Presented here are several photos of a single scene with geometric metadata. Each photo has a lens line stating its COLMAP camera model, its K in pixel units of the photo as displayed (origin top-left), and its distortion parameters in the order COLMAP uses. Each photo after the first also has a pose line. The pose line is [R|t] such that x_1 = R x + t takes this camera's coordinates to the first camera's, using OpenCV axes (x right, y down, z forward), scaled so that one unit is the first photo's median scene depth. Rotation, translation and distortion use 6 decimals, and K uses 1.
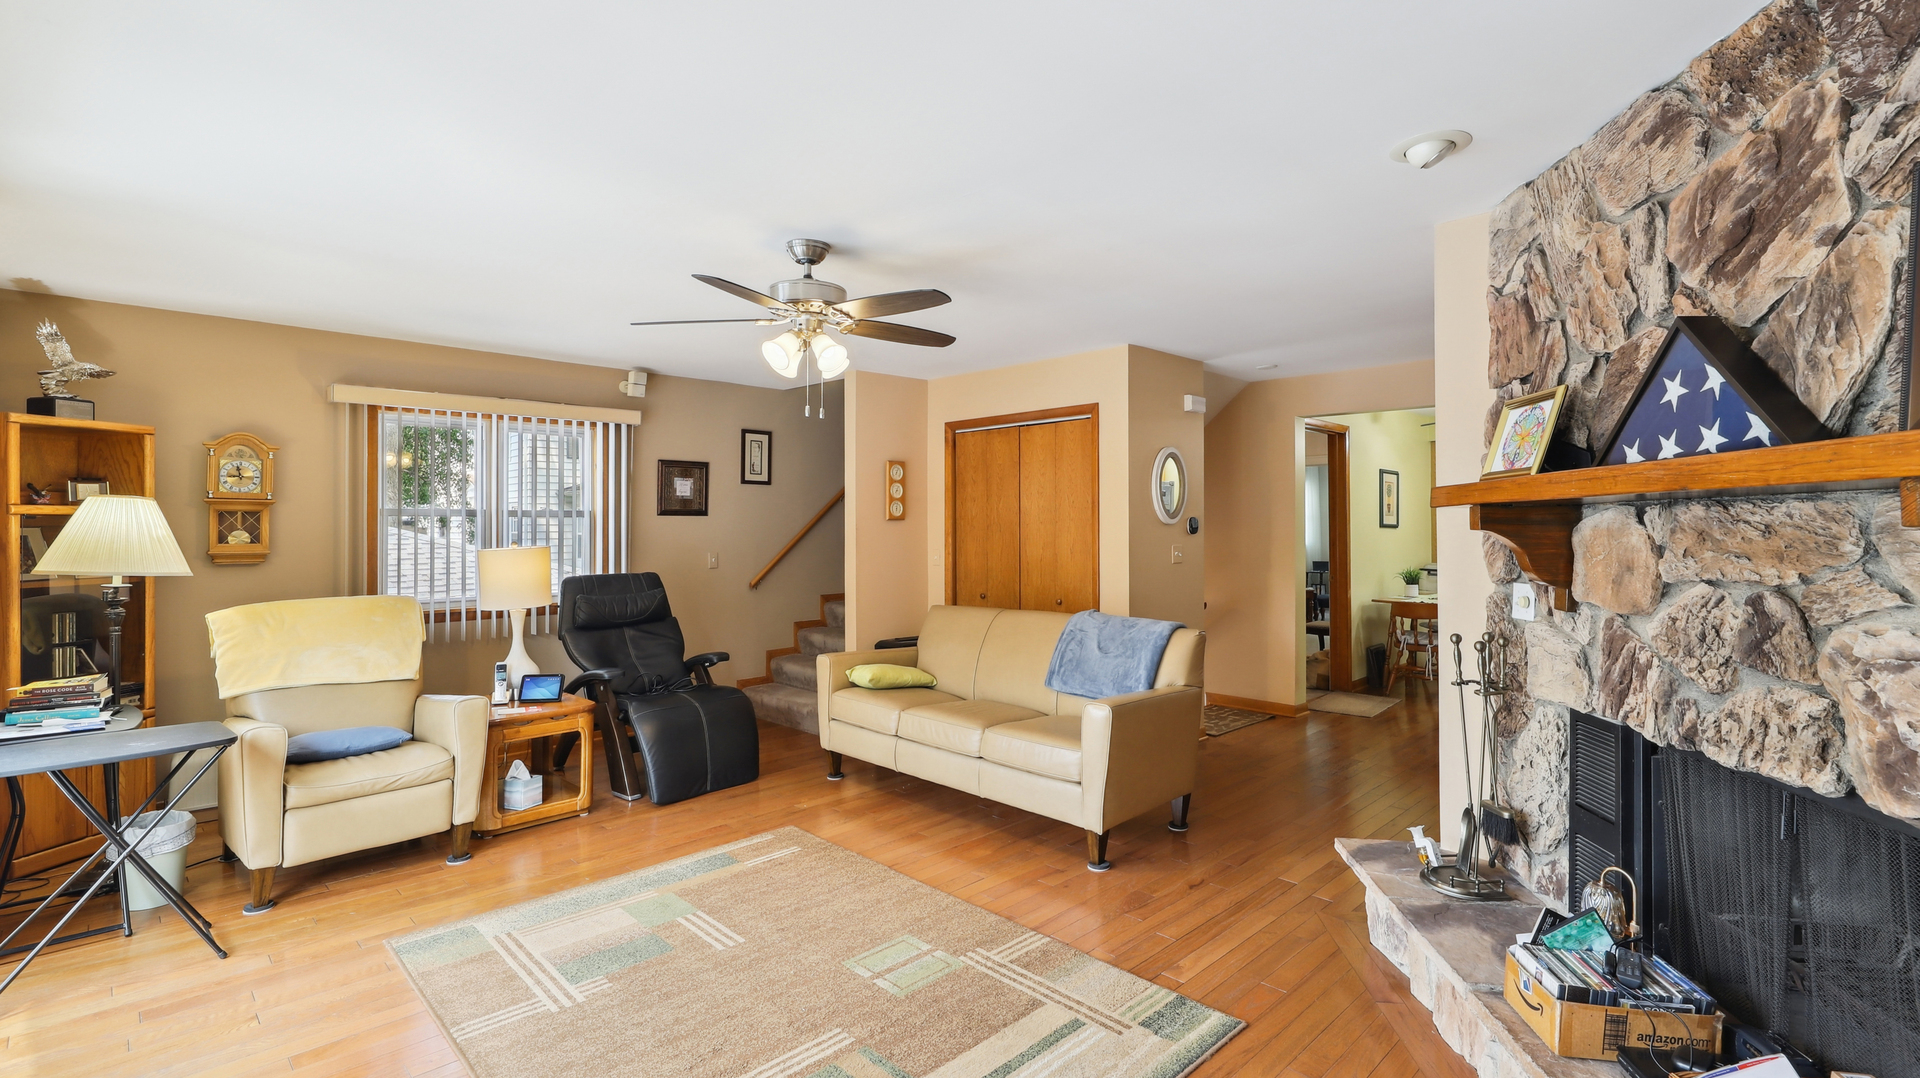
lens RADIAL K [[784.3, 0, 934.3], [0, 784.3, 537.7], [0, 0, 1]] dist [-0.000510, -0.000033]
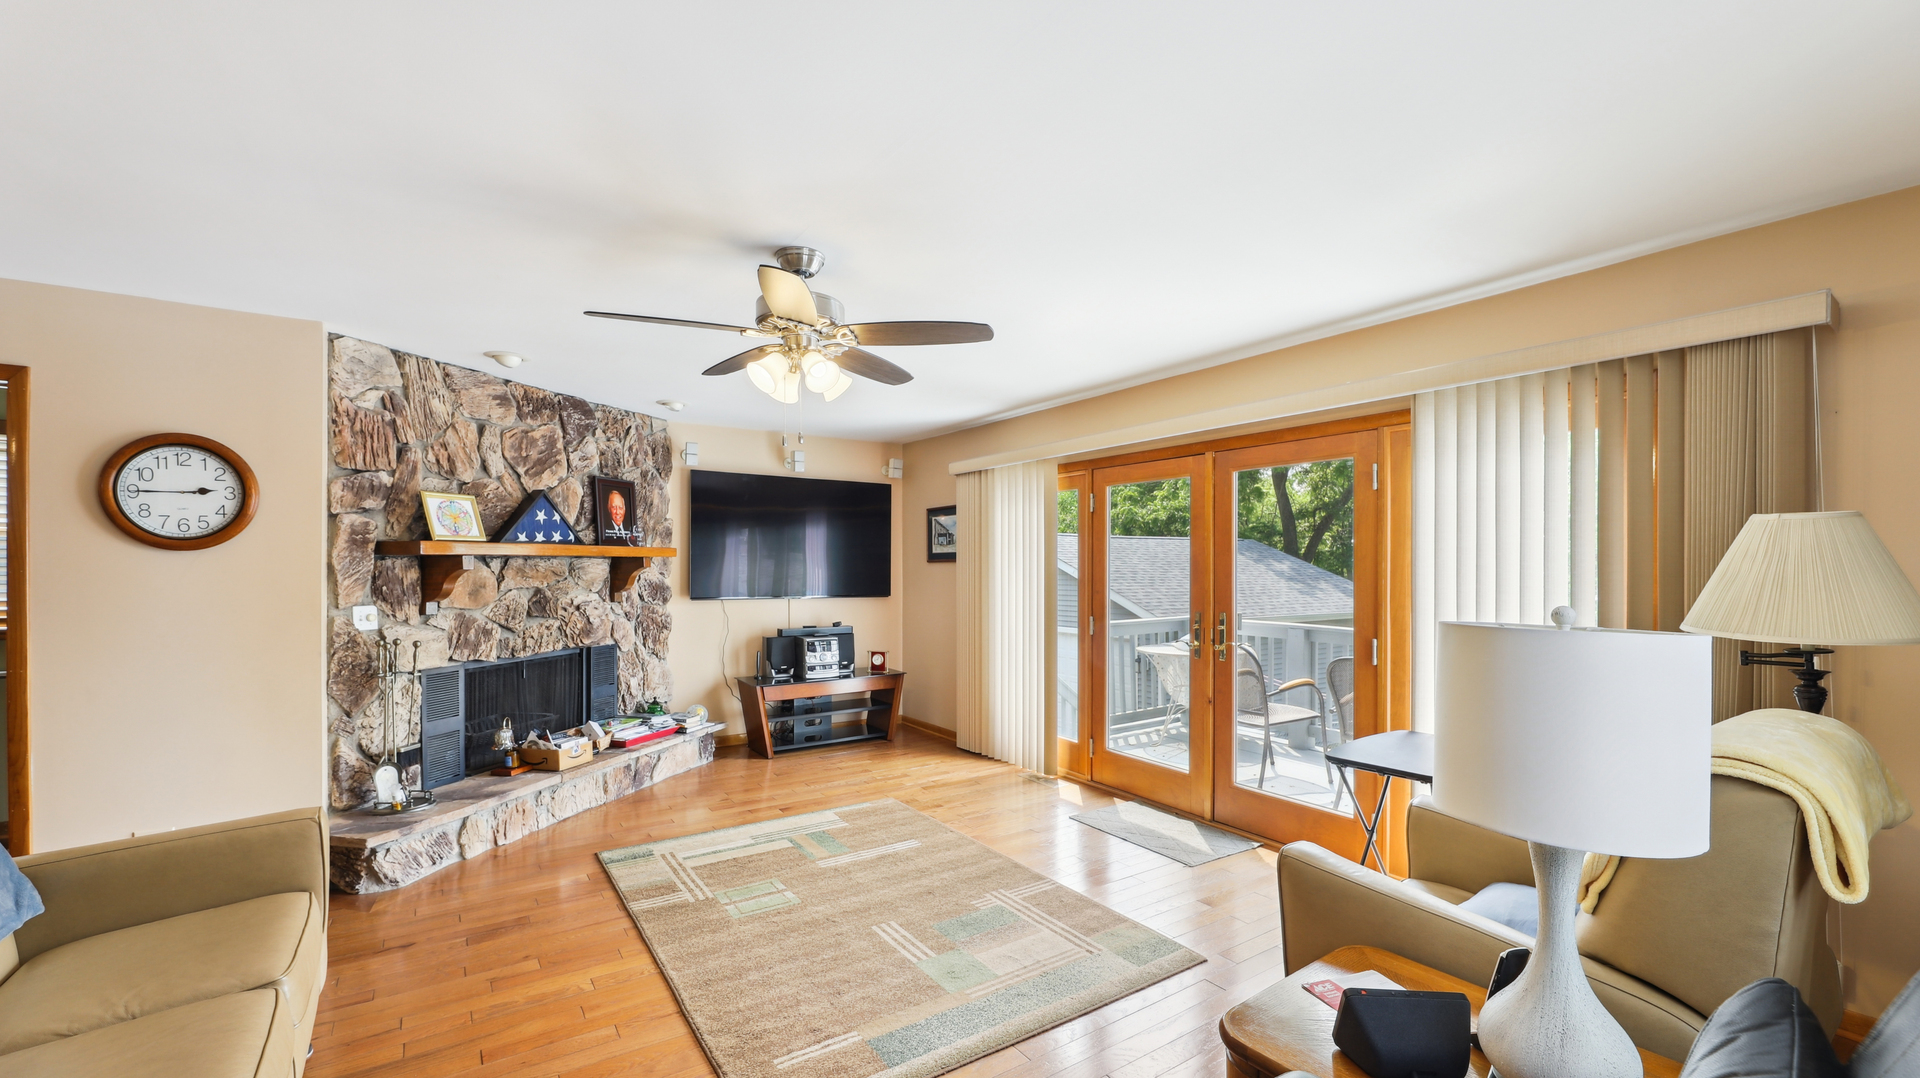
lens RADIAL K [[784.3, 0, 934.3], [0, 784.3, 537.7], [0, 0, 1]] dist [-0.000510, -0.000033]
pose [[-0.979049, 0.009571, 0.203402, -0.642914], [0.001367, 0.999181, -0.040433, -0.004548], [-0.203623, -0.039308, -0.978260, 2.394038]]
